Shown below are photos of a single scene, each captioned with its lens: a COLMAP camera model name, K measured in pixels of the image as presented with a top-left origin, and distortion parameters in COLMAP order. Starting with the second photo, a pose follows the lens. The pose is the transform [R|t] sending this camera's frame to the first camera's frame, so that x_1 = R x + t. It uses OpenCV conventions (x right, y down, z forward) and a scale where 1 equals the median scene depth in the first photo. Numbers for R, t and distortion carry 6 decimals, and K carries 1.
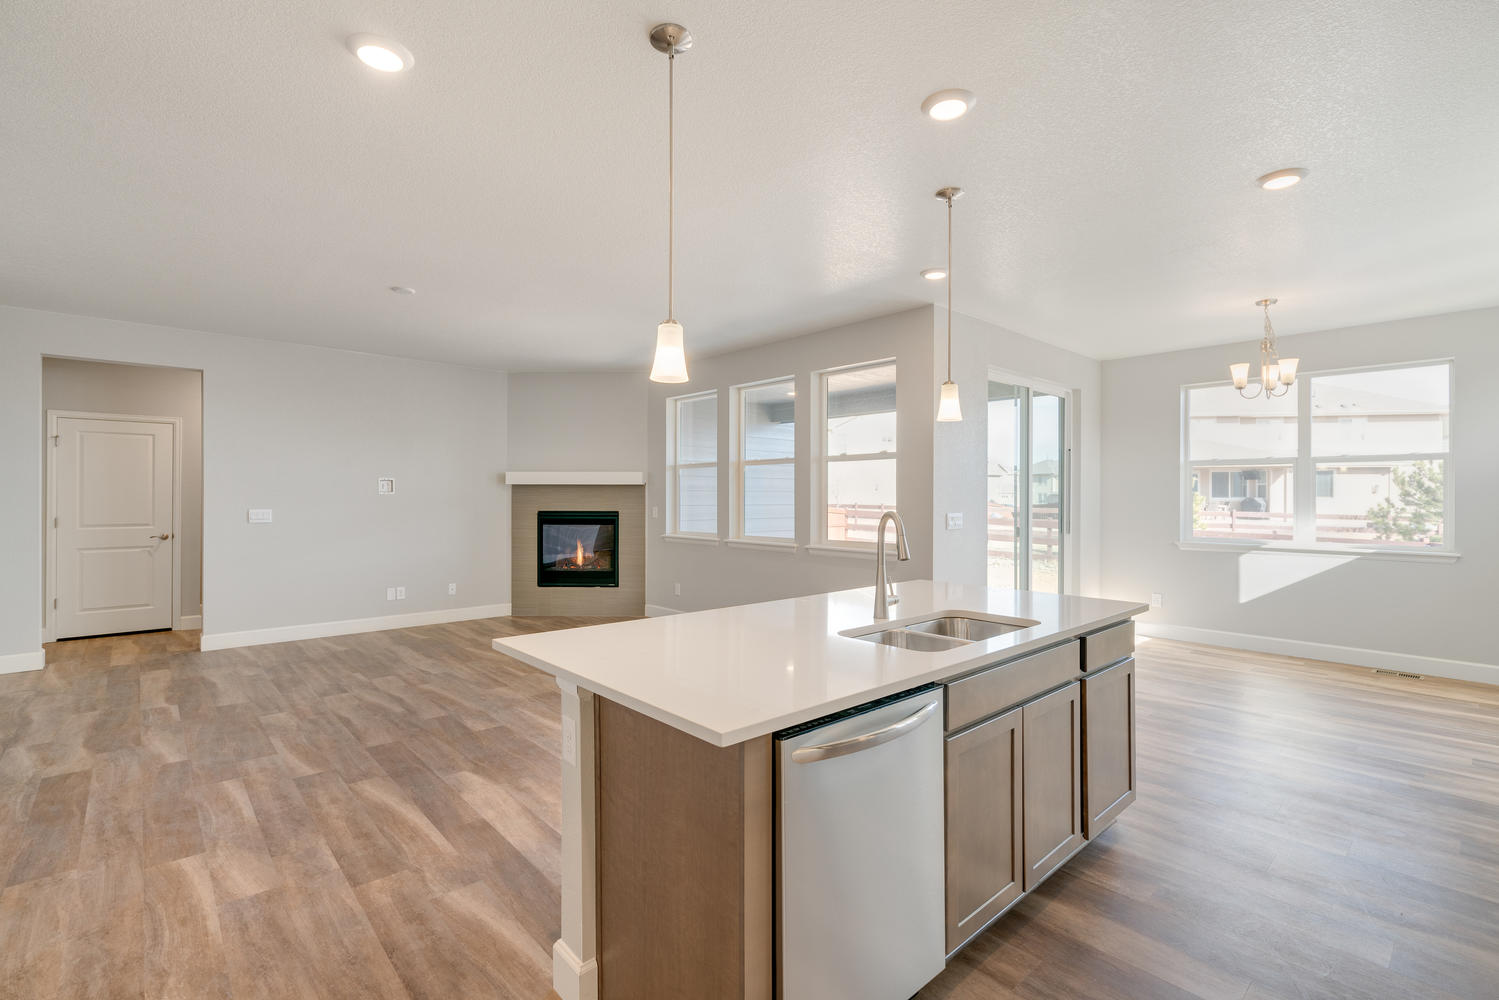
lens RADIAL K [[686.6, 0, 752.4], [0, 686.6, 489.4], [0, 0, 1]] dist [-0.004908, 0.000784]
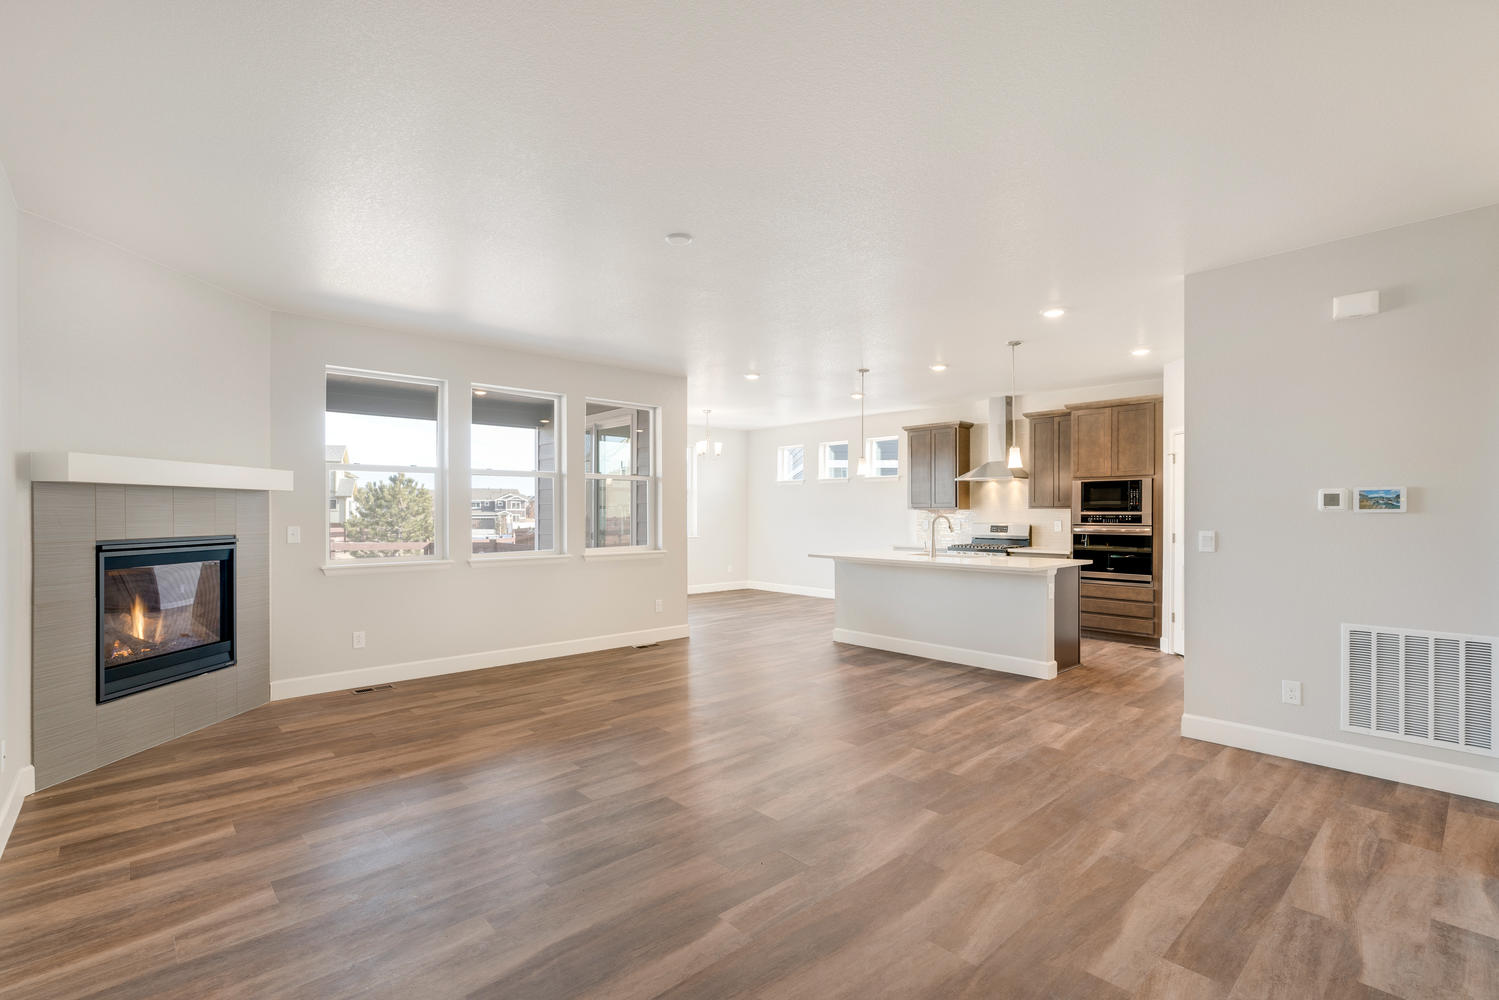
lens RADIAL K [[686.6, 0, 758.2], [0, 686.6, 508.2], [0, 0, 1]] dist [-0.004908, 0.000784]
pose [[-0.019279, 0.002307, 0.999811, -1.230959], [-0.009832, 0.999949, -0.002497, 0.009165], [-0.999766, -0.009878, -0.019256, 0.891440]]
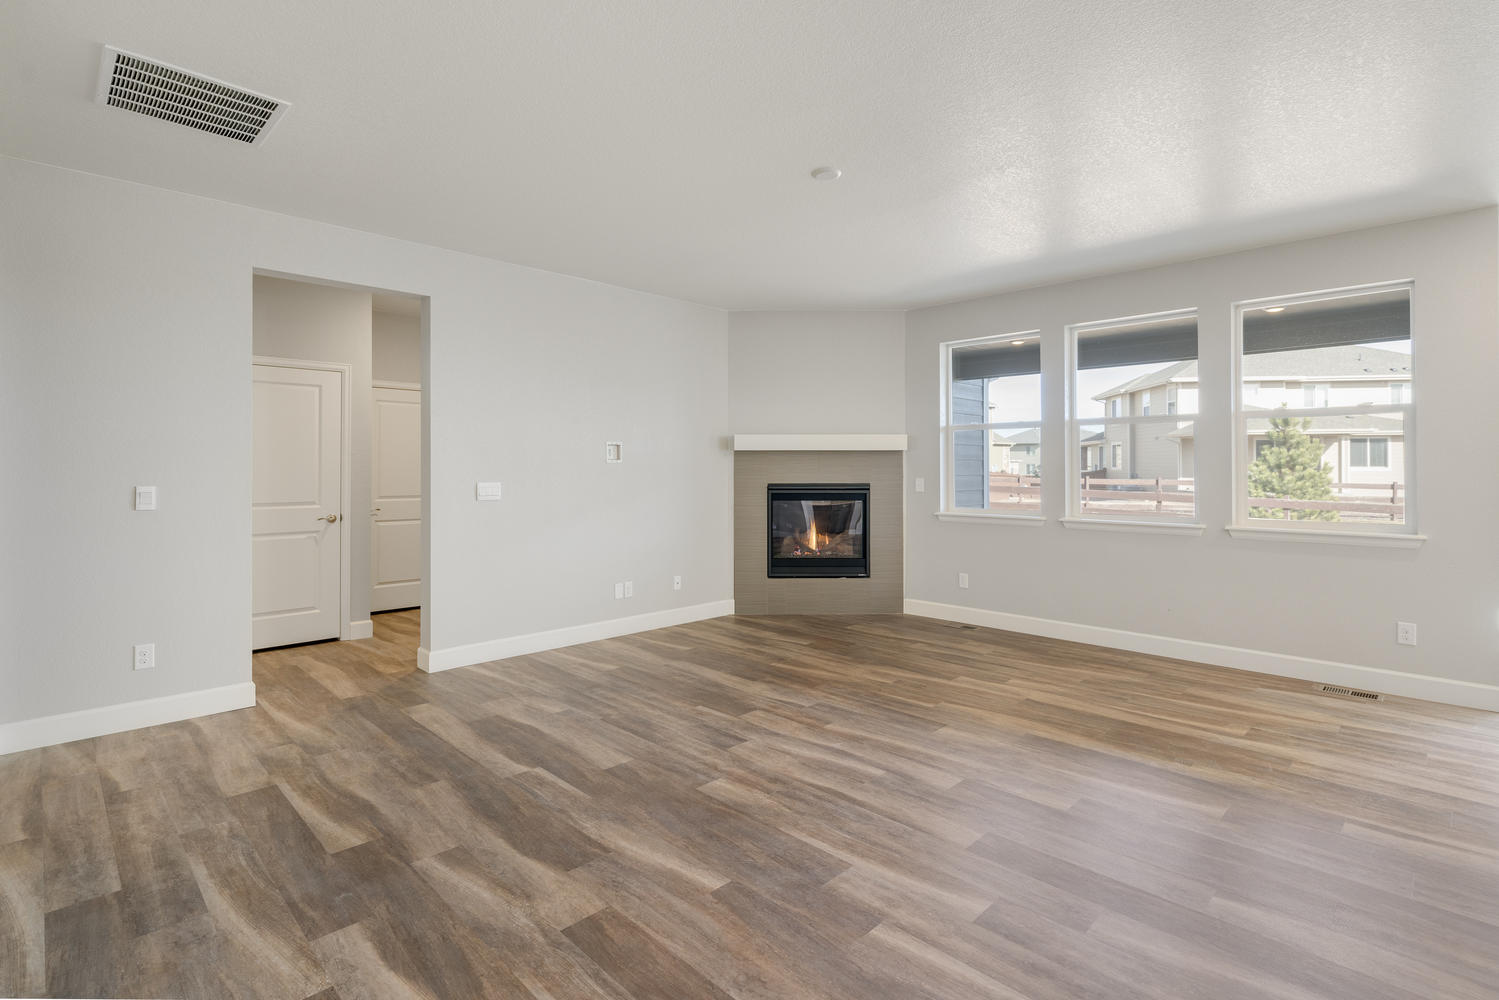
lens RADIAL K [[729.0, 0, 727.7], [0, 729.0, 466.6], [0, 0, 1]] dist [-0.008309, 0.001307]
pose [[0.999523, -0.001664, 0.030830, -0.613769], [0.001390, 0.999959, 0.008909, 0.006236], [-0.030844, -0.008862, 0.999485, 0.243034]]
